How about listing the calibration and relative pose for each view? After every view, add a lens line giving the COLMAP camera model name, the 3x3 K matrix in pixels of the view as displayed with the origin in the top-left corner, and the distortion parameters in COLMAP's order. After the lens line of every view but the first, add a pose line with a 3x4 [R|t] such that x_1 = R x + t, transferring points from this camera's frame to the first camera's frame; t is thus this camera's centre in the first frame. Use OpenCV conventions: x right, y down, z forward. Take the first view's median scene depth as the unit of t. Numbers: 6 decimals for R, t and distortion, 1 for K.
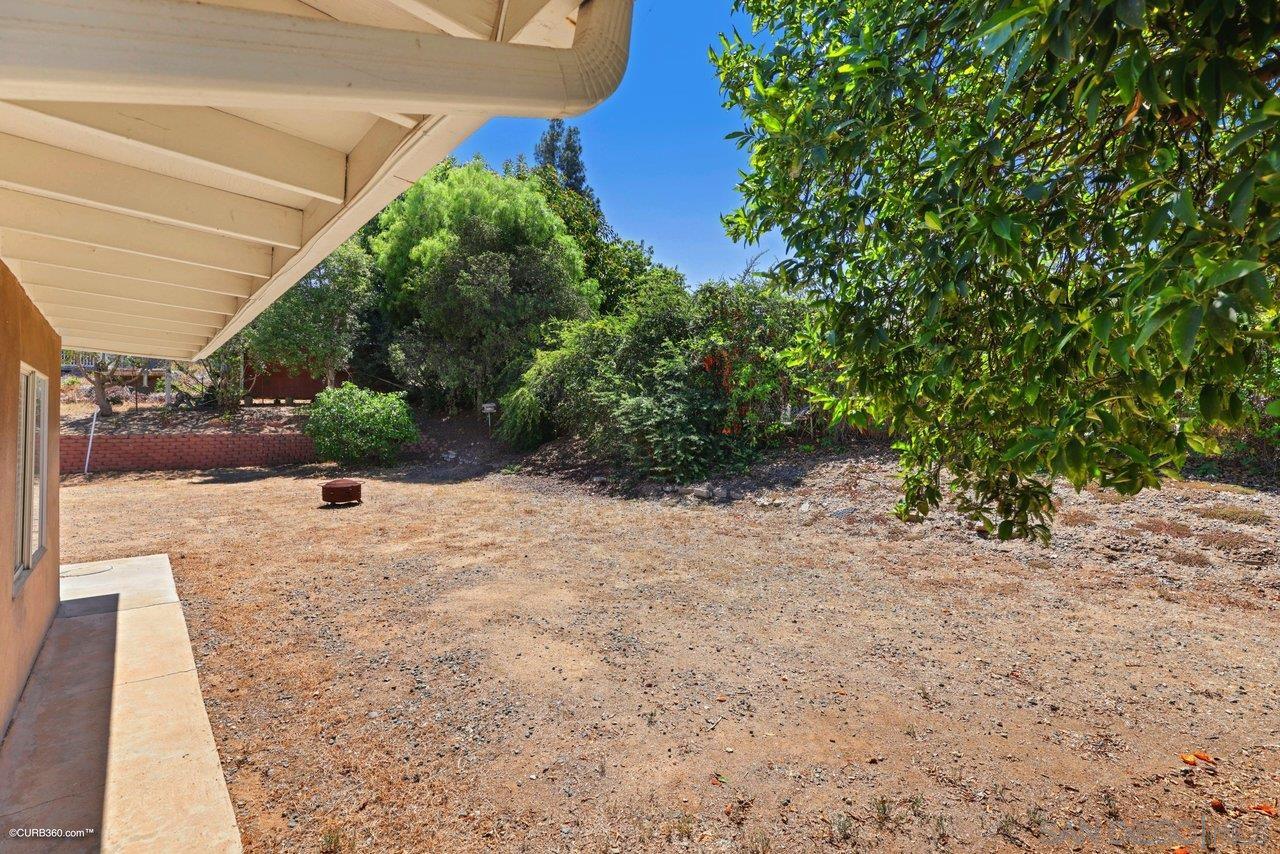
lens RADIAL K [[572.0, 0, 643.0], [0, 572.0, 417.7], [0, 0, 1]] dist [0.001337, -0.000037]
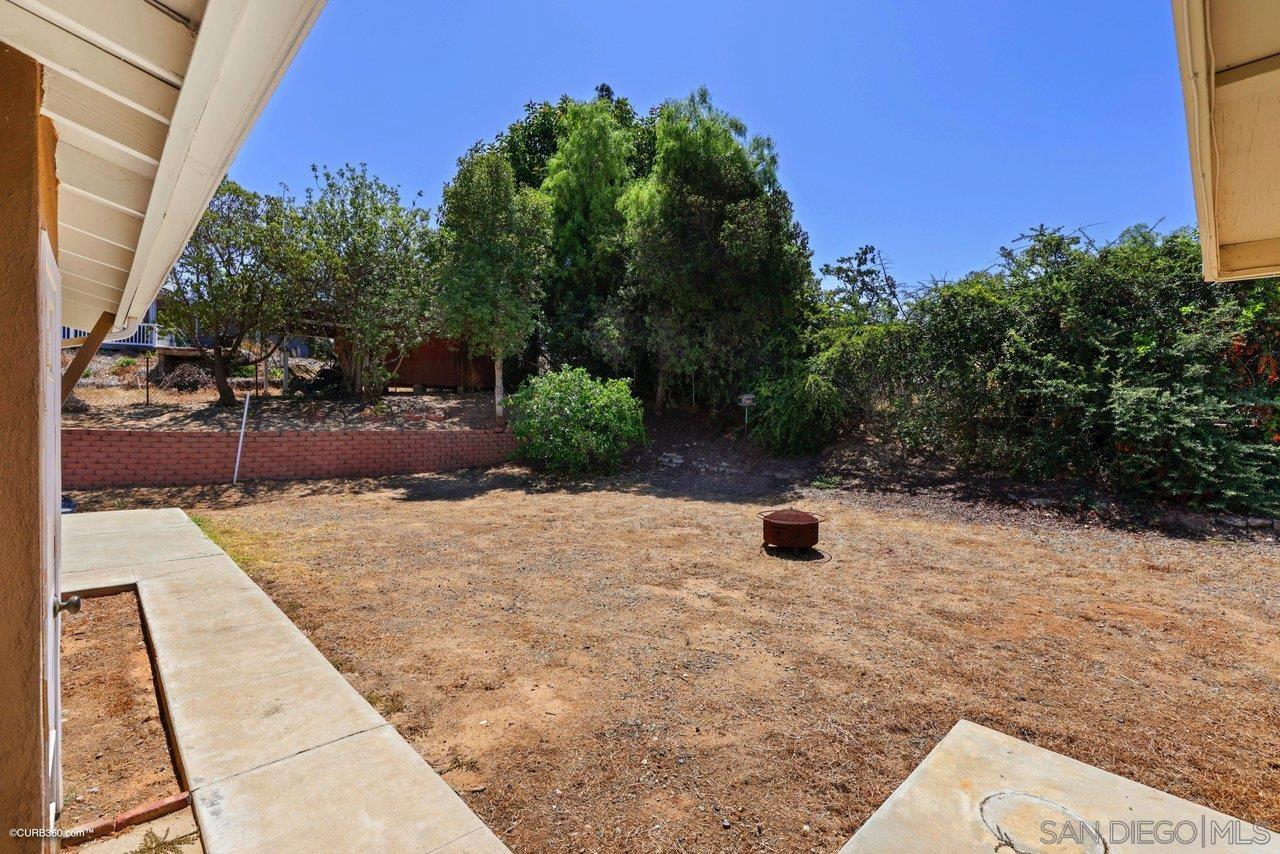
lens RADIAL K [[572.0, 0, 643.0], [0, 572.0, 417.7], [0, 0, 1]] dist [0.001337, -0.000037]
pose [[0.998162, 0.008661, 0.059975, -0.454379], [-0.009059, 0.999939, 0.006359, 0.003271], [-0.059916, -0.006891, 0.998180, 0.227549]]
